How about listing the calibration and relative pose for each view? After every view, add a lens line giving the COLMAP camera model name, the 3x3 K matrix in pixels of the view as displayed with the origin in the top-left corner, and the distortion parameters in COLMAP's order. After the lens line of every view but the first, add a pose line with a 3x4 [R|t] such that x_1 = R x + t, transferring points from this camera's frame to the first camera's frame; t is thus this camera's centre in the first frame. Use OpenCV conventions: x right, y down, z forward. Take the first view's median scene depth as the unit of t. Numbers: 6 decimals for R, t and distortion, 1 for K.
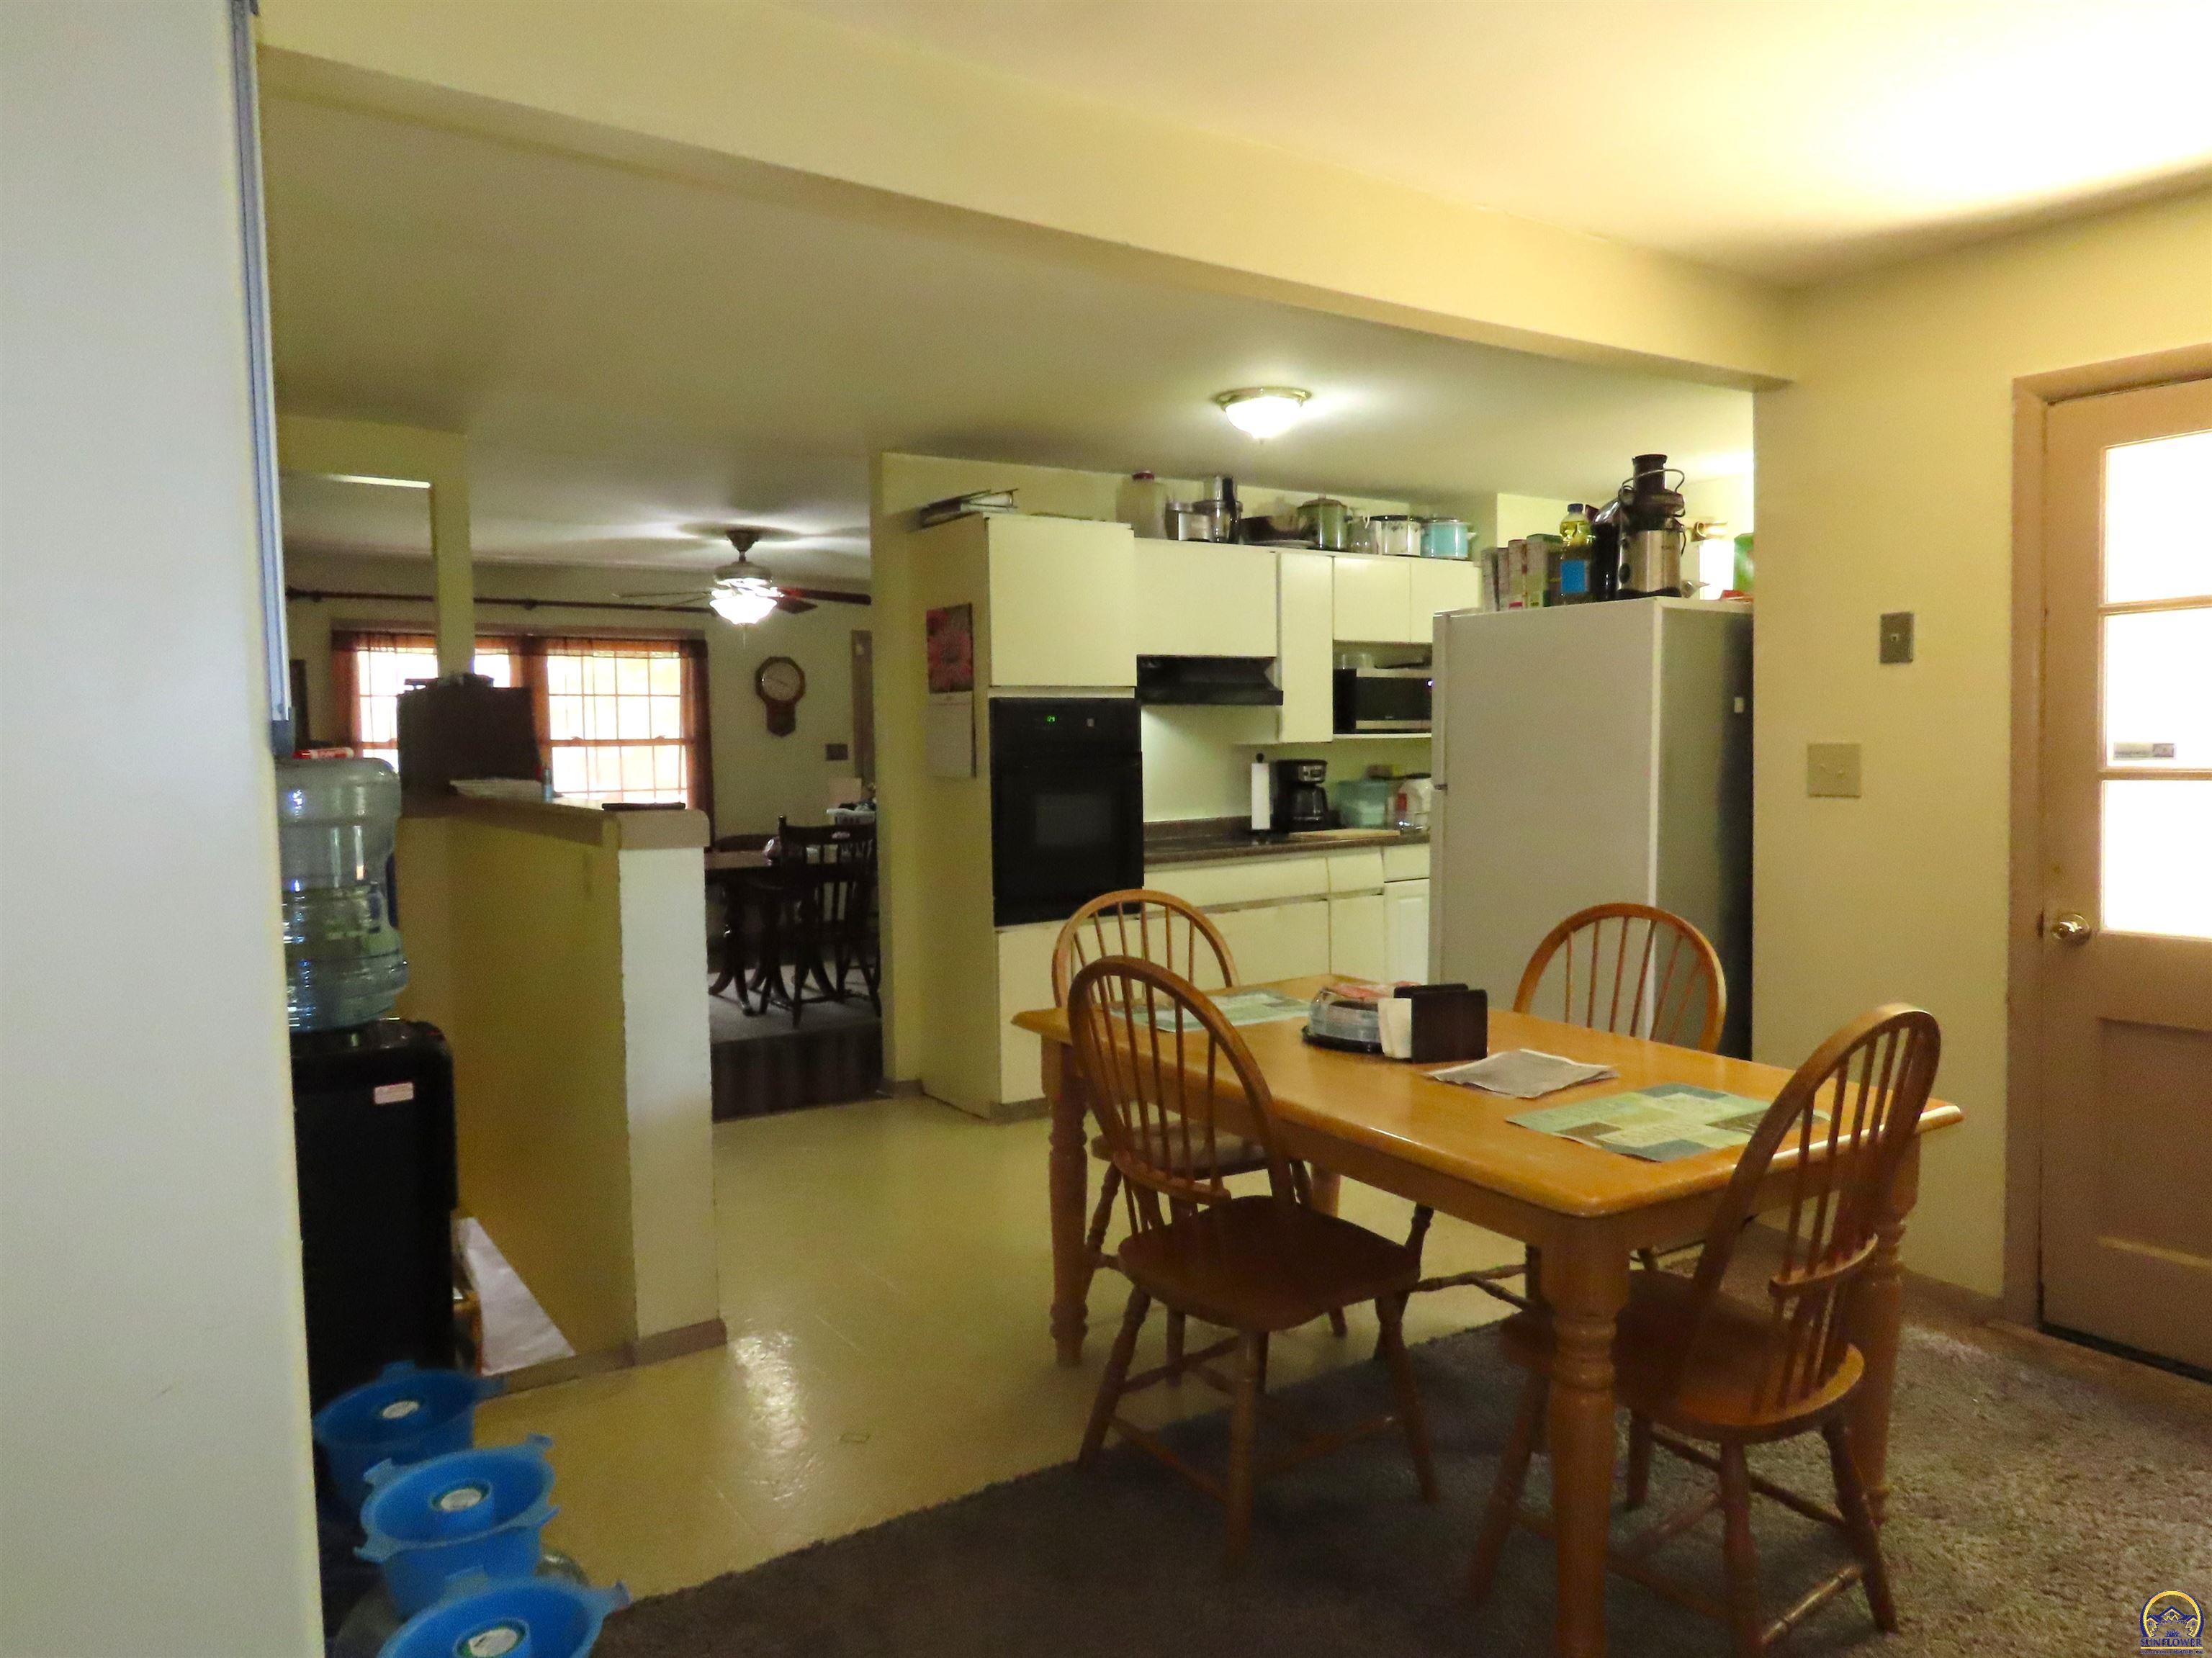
lens RADIAL K [[1503.9, 0, 1106.0], [0, 1503.9, 829.0], [0, 0, 1]] dist [0.001979, 0.001144]
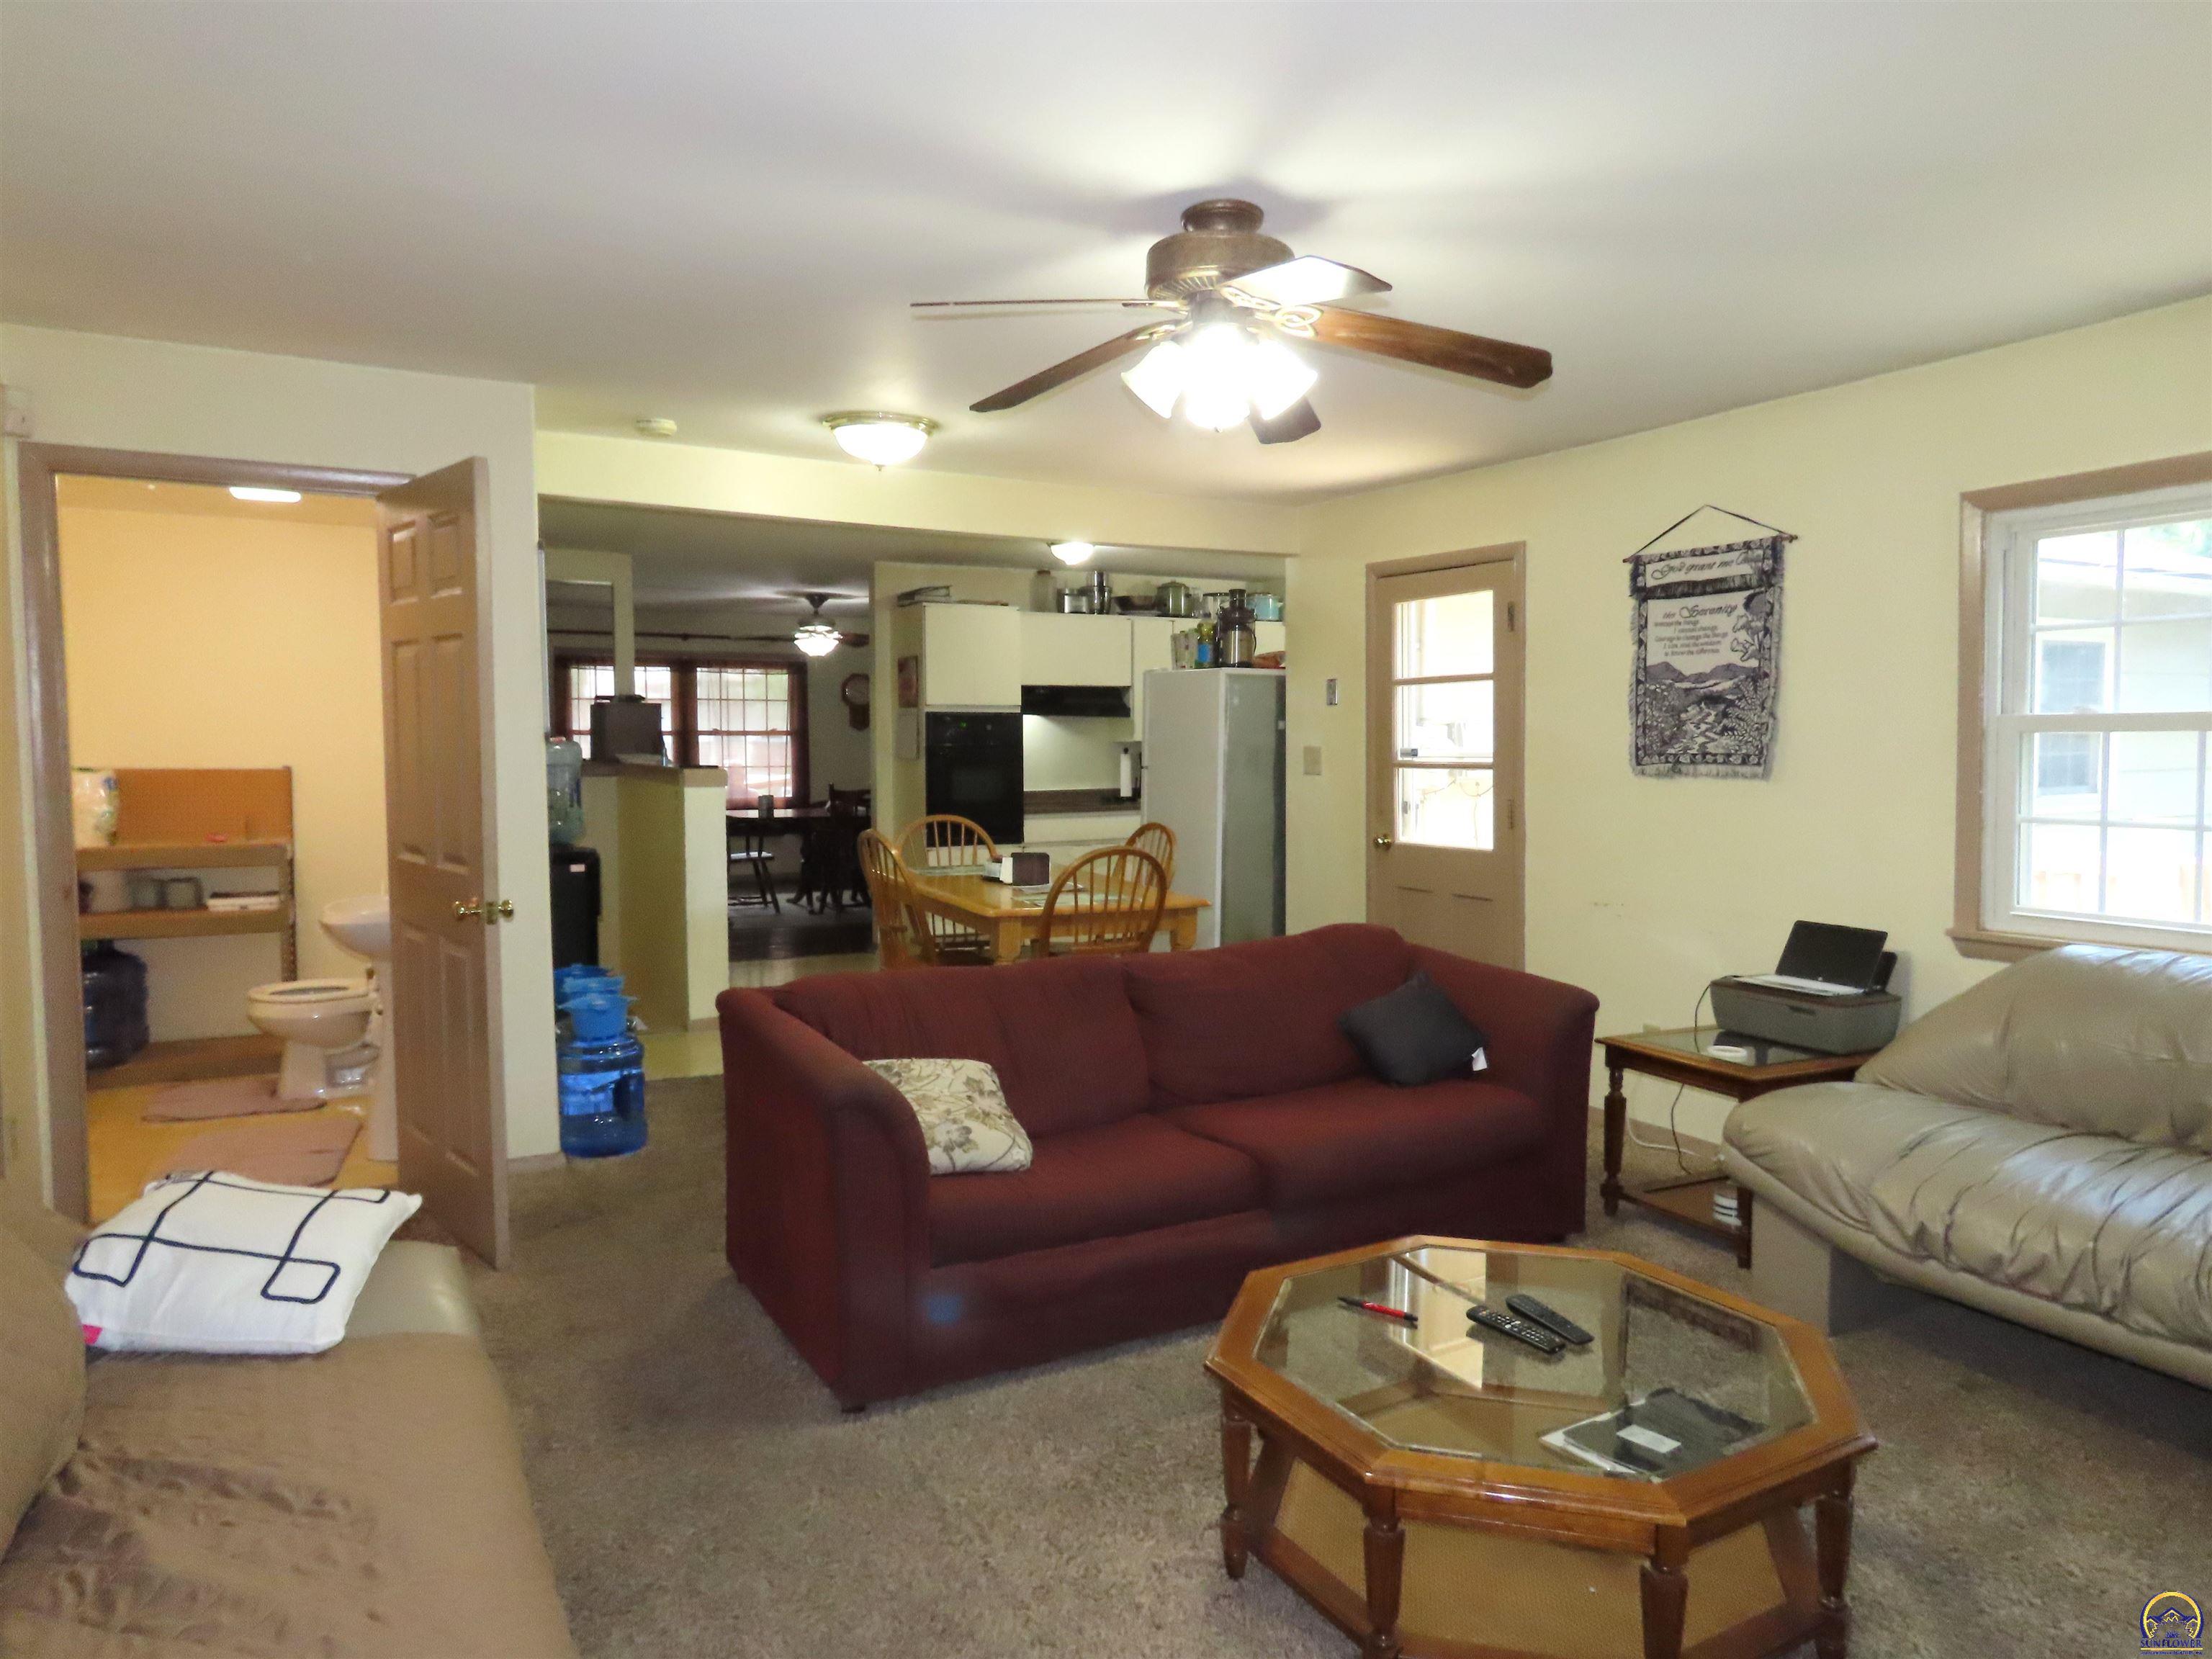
lens RADIAL K [[1453.1, 0, 1106.0], [0, 1453.1, 829.5], [0, 0, 1]] dist [-0.000924, -0.000642]
pose [[0.993832, 0.023894, -0.108287, 0.260187], [-0.023213, 0.999702, 0.007547, 0.024192], [0.108435, -0.004986, 0.994091, -0.516153]]
